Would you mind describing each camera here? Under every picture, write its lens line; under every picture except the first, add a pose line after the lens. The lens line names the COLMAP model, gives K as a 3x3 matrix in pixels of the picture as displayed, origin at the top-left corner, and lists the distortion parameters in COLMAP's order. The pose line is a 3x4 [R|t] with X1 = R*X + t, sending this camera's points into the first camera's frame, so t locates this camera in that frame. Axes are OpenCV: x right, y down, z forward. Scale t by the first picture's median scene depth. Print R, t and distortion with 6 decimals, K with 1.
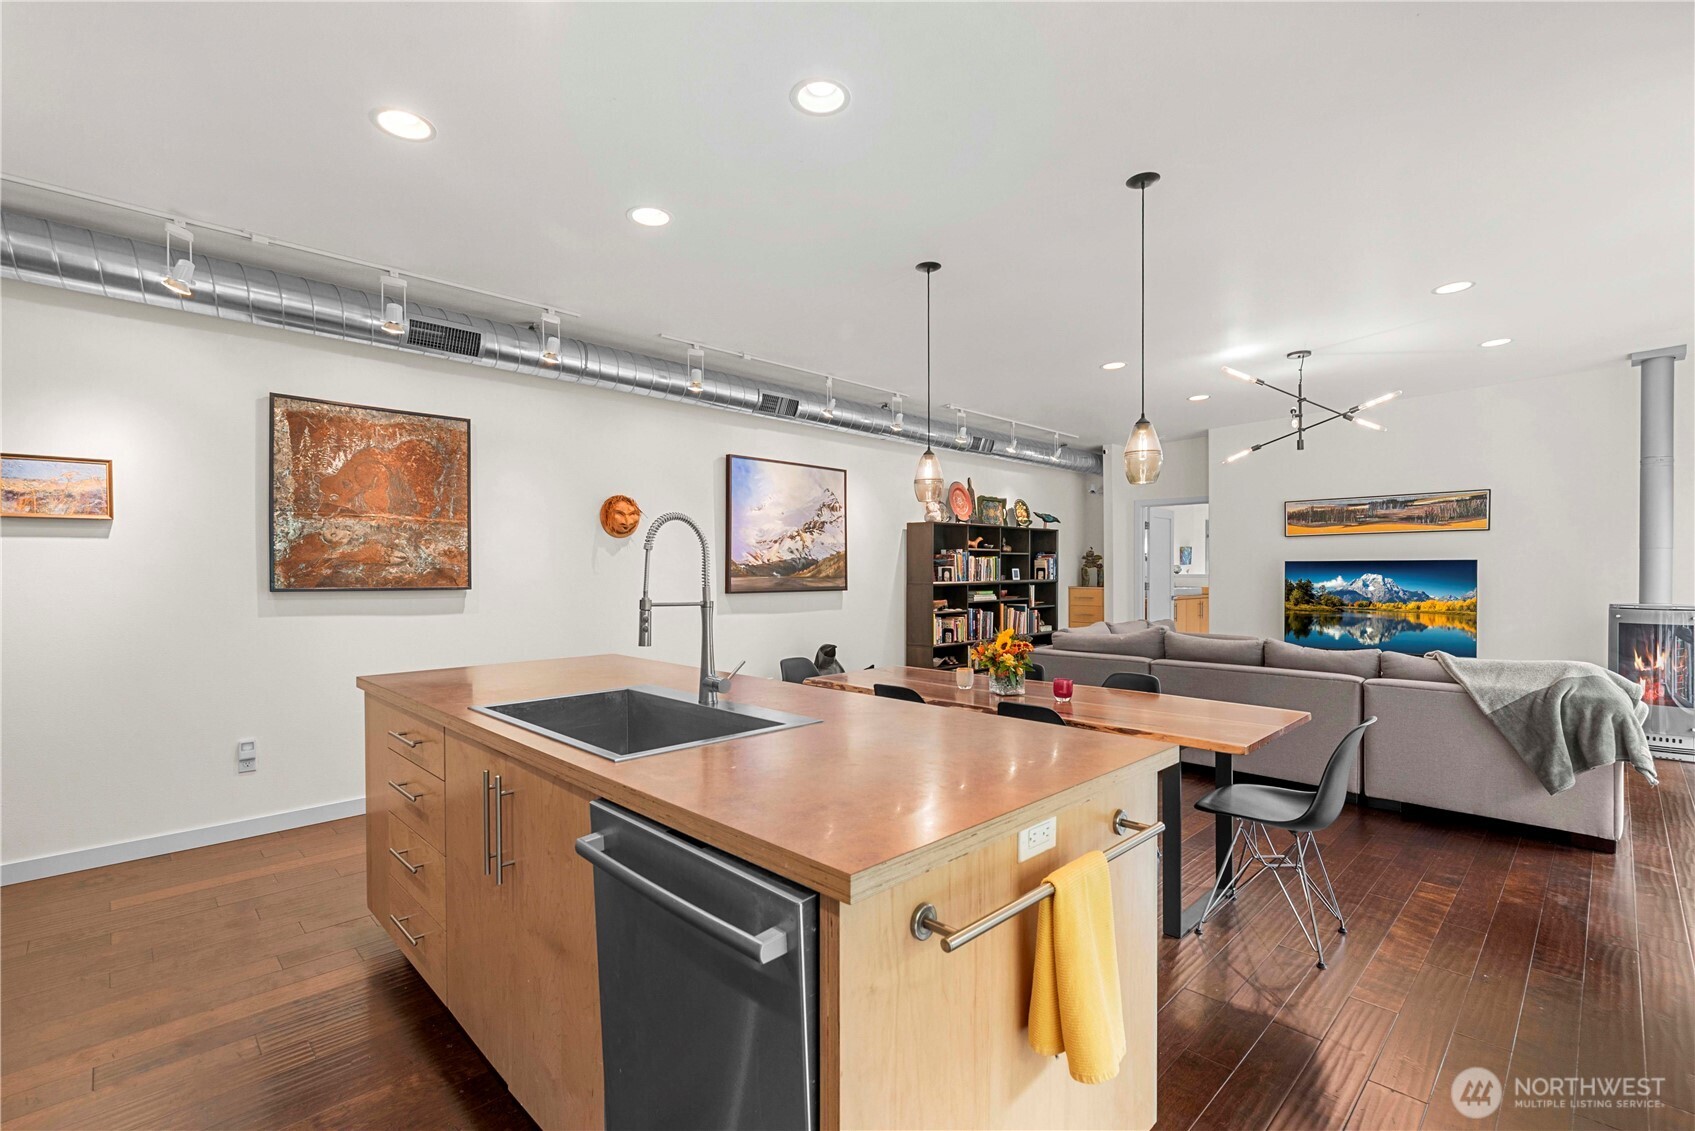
lens RADIAL K [[751.0, 0, 854.8], [0, 751.0, 581.4], [0, 0, 1]] dist [0.003790, 0.002367]
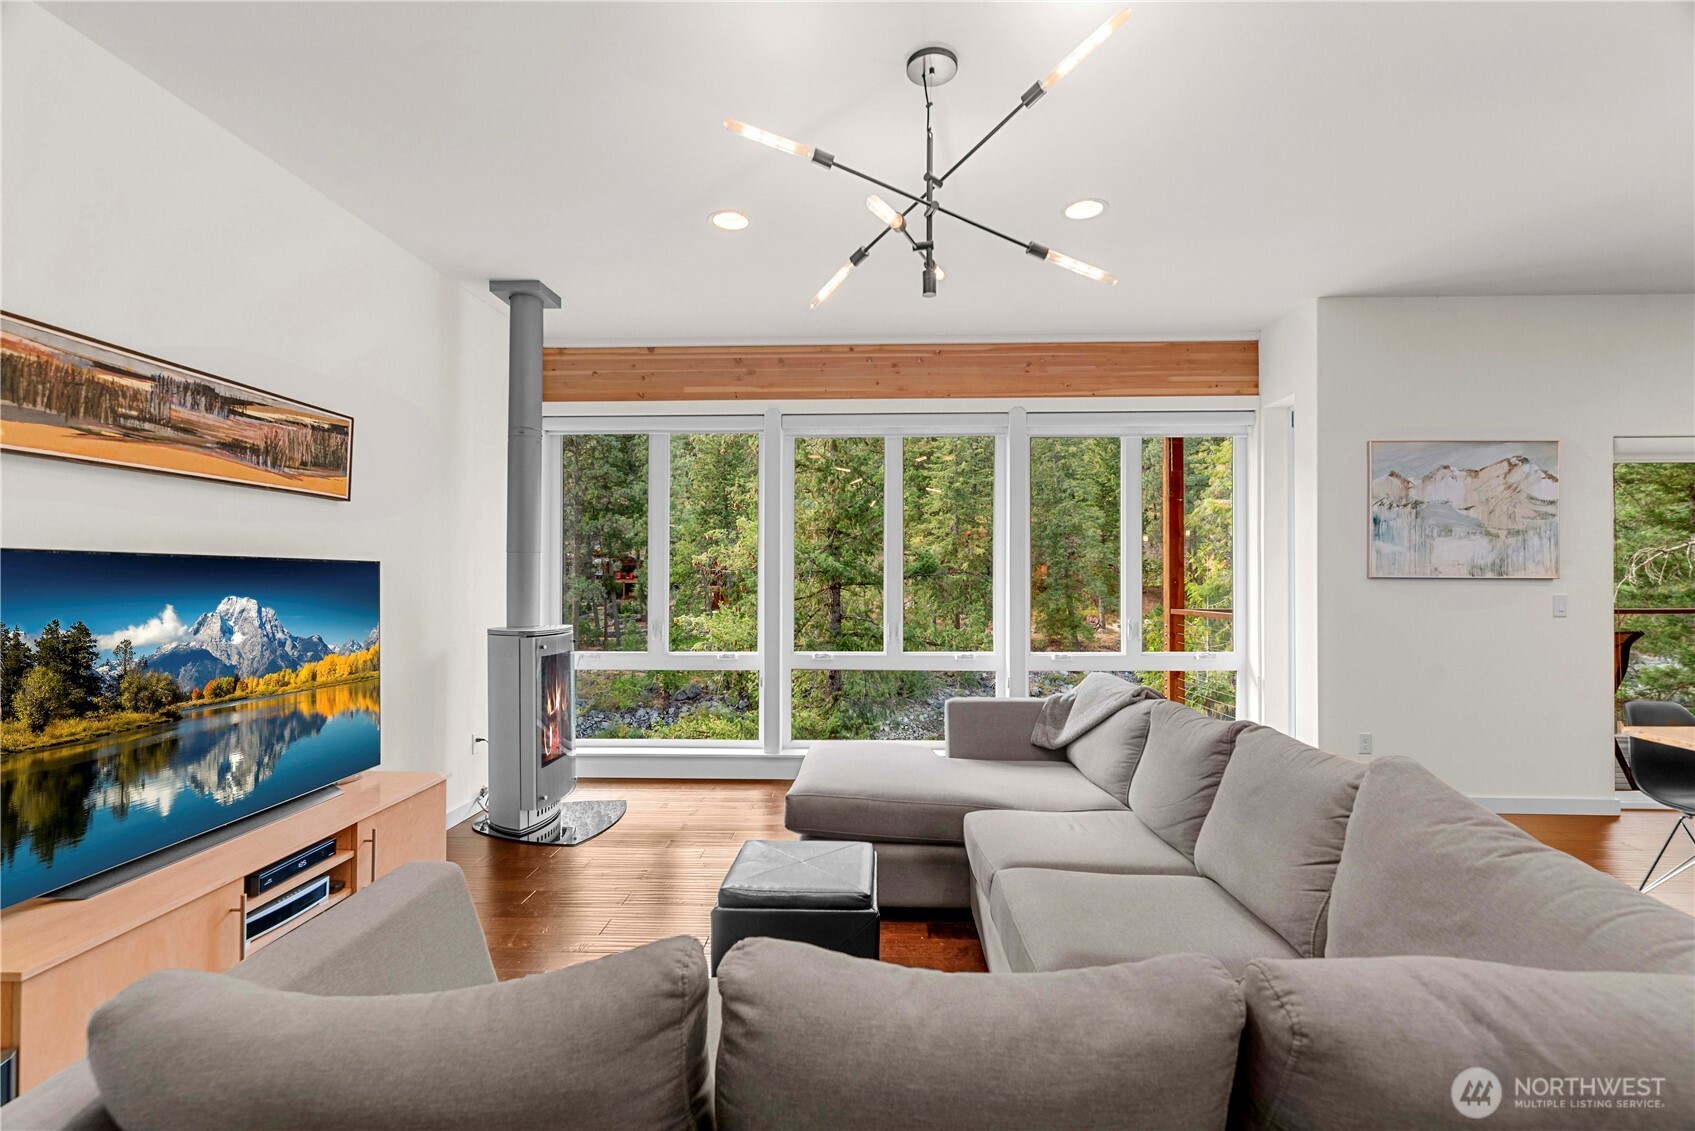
lens RADIAL K [[751.0, 0, 827.3], [0, 751.0, 582.7], [0, 0, 1]] dist [0.003790, 0.002367]
pose [[-0.678396, -0.001706, 0.734694, 0.255235], [0.012941, 0.999814, 0.014271, -0.017712], [-0.734582, 0.019189, -0.678248, 1.052289]]
